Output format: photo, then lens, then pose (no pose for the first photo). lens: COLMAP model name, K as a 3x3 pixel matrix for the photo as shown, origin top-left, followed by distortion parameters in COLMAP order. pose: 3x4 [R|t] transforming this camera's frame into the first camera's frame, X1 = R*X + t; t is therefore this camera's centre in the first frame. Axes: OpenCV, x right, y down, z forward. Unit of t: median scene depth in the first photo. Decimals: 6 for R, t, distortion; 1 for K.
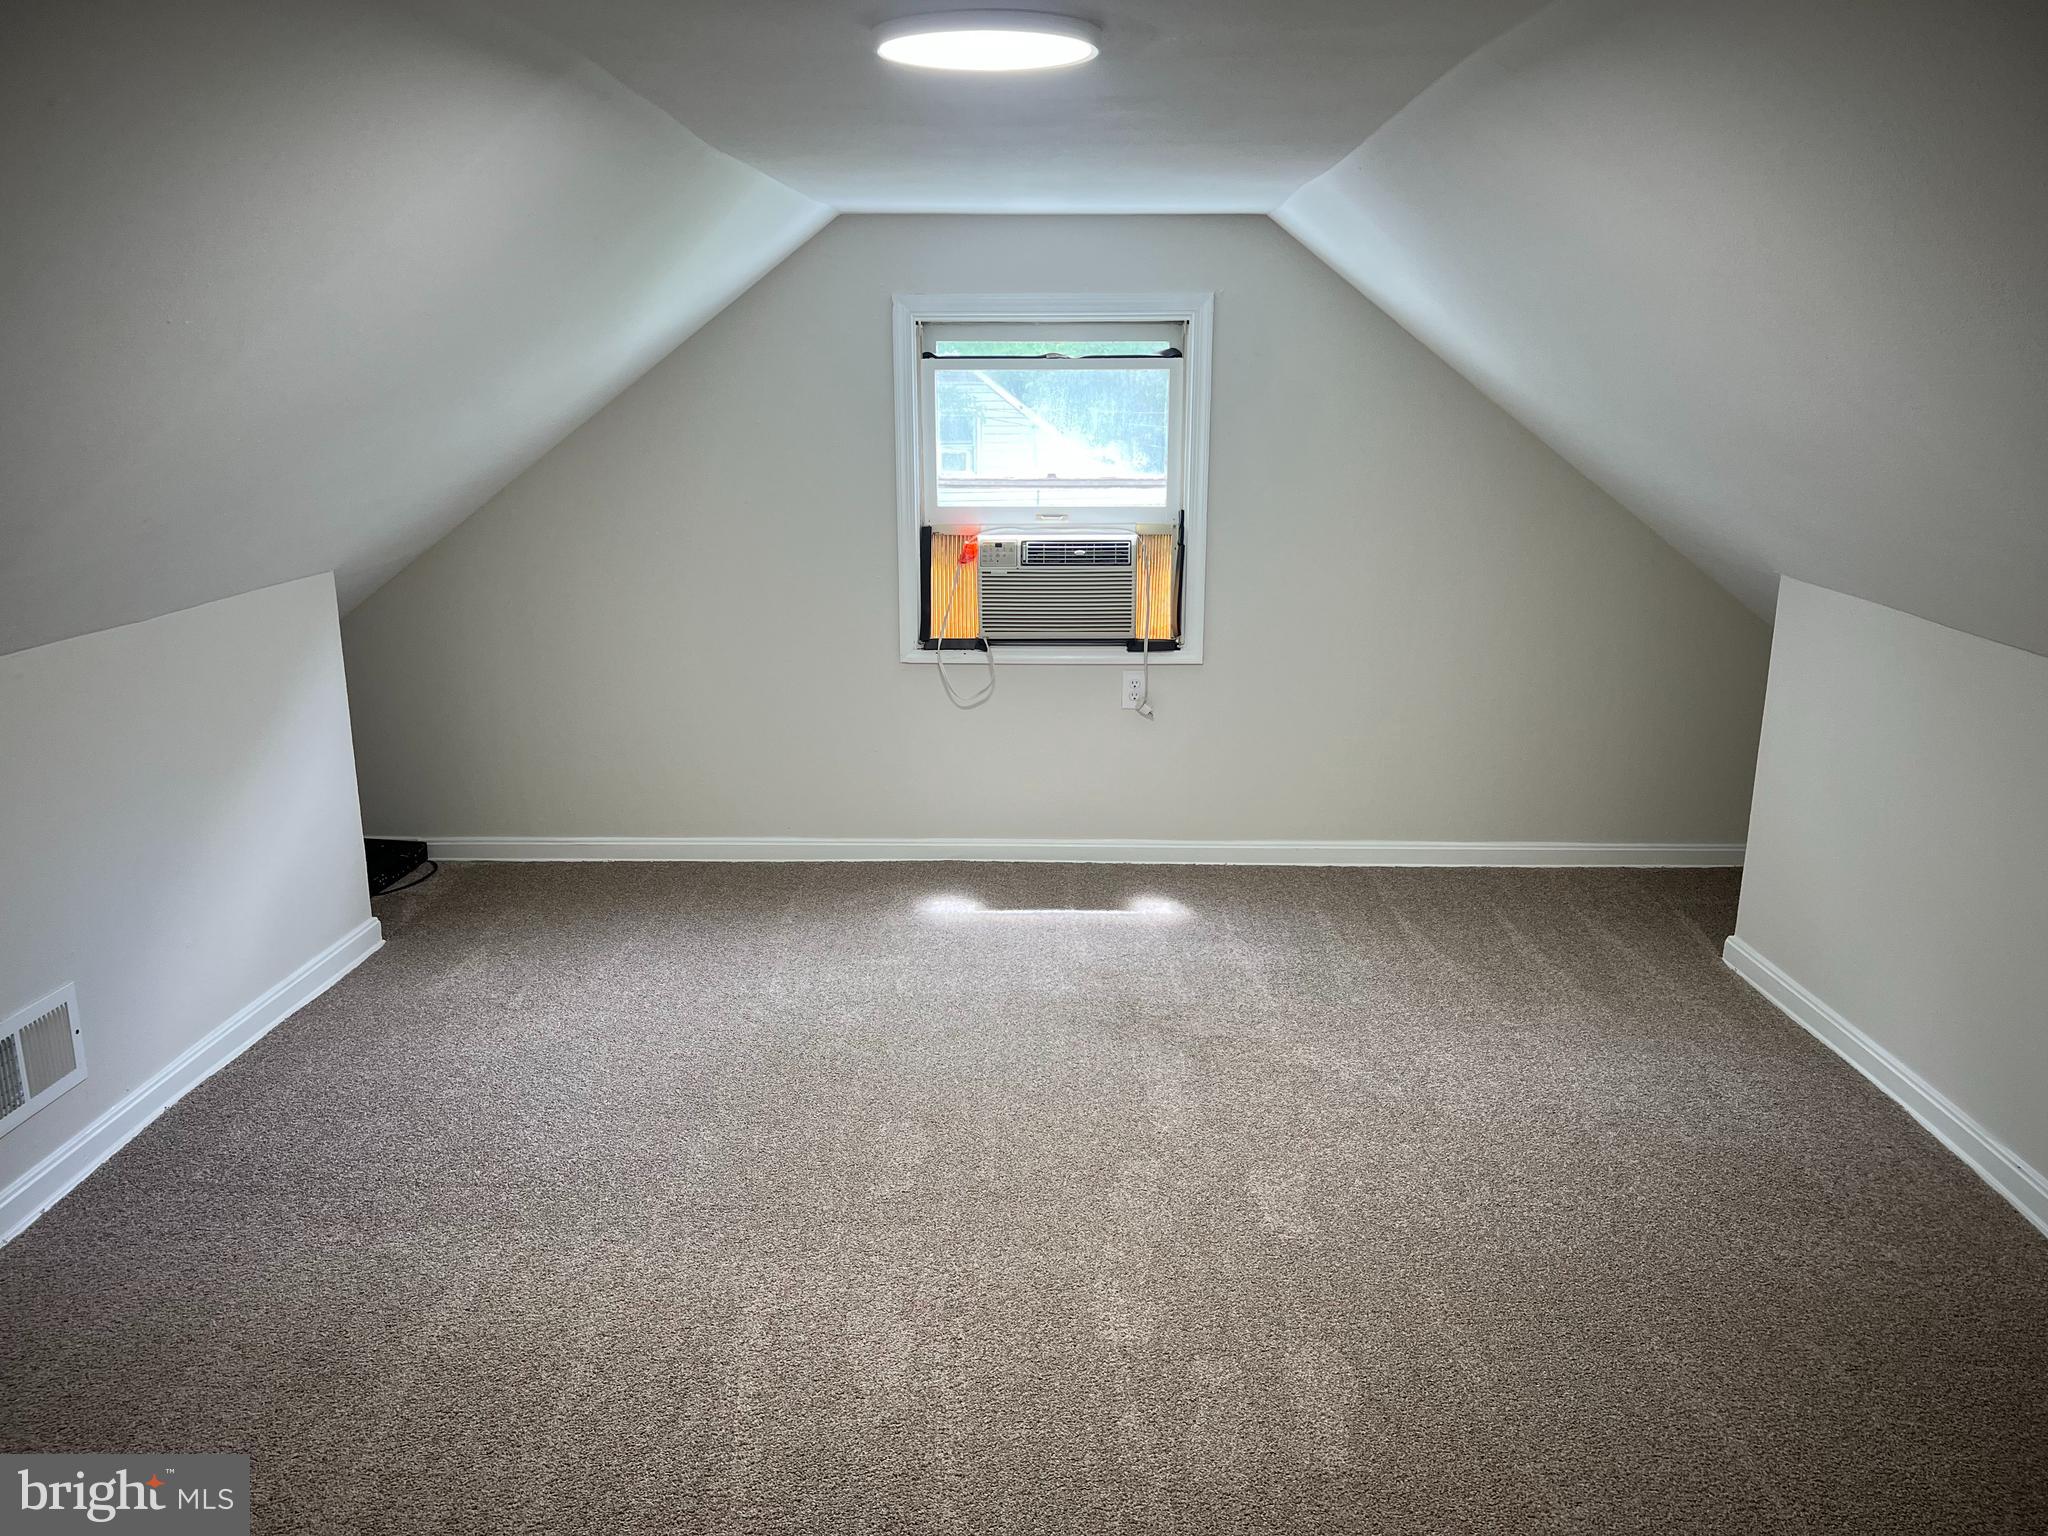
lens RADIAL K [[1548.7, 0, 1014.1], [0, 1548.7, 763.7], [0, 0, 1]] dist [0.067160, -0.078647]
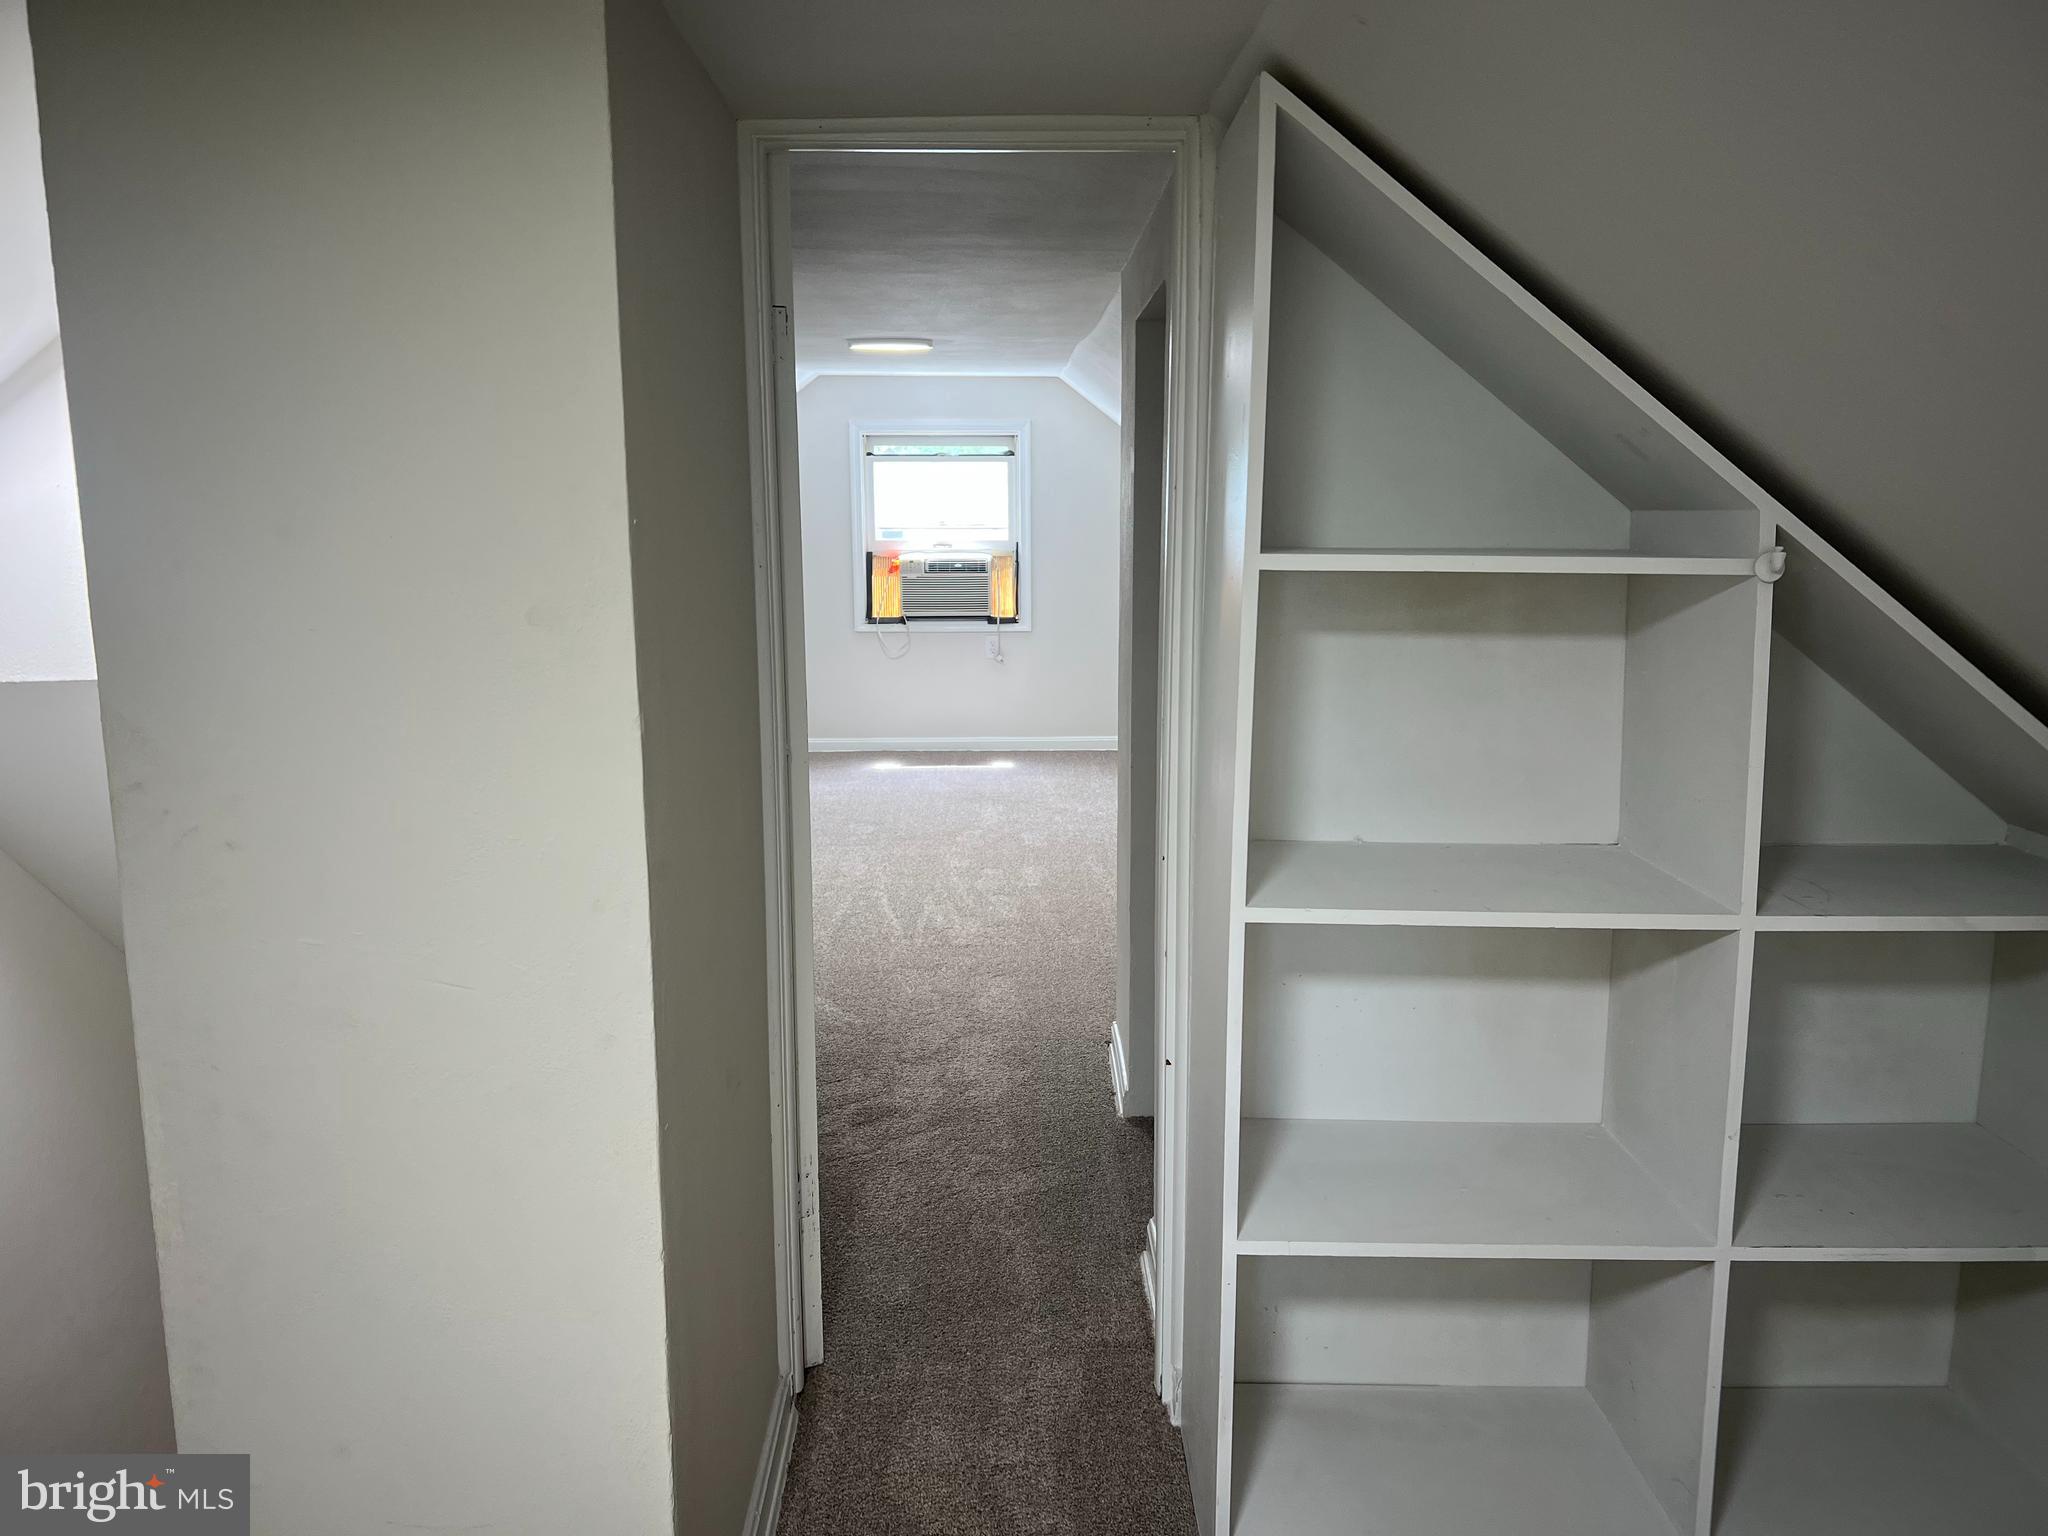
lens RADIAL K [[1548.7, 0, 1030.2], [0, 1548.7, 776.9], [0, 0, 1]] dist [0.067160, -0.078647]
pose [[0.998844, -0.009875, 0.047034, 0.038616], [0.011954, 0.998954, -0.044132, 0.177165], [-0.046549, 0.044643, 0.997918, -0.726383]]
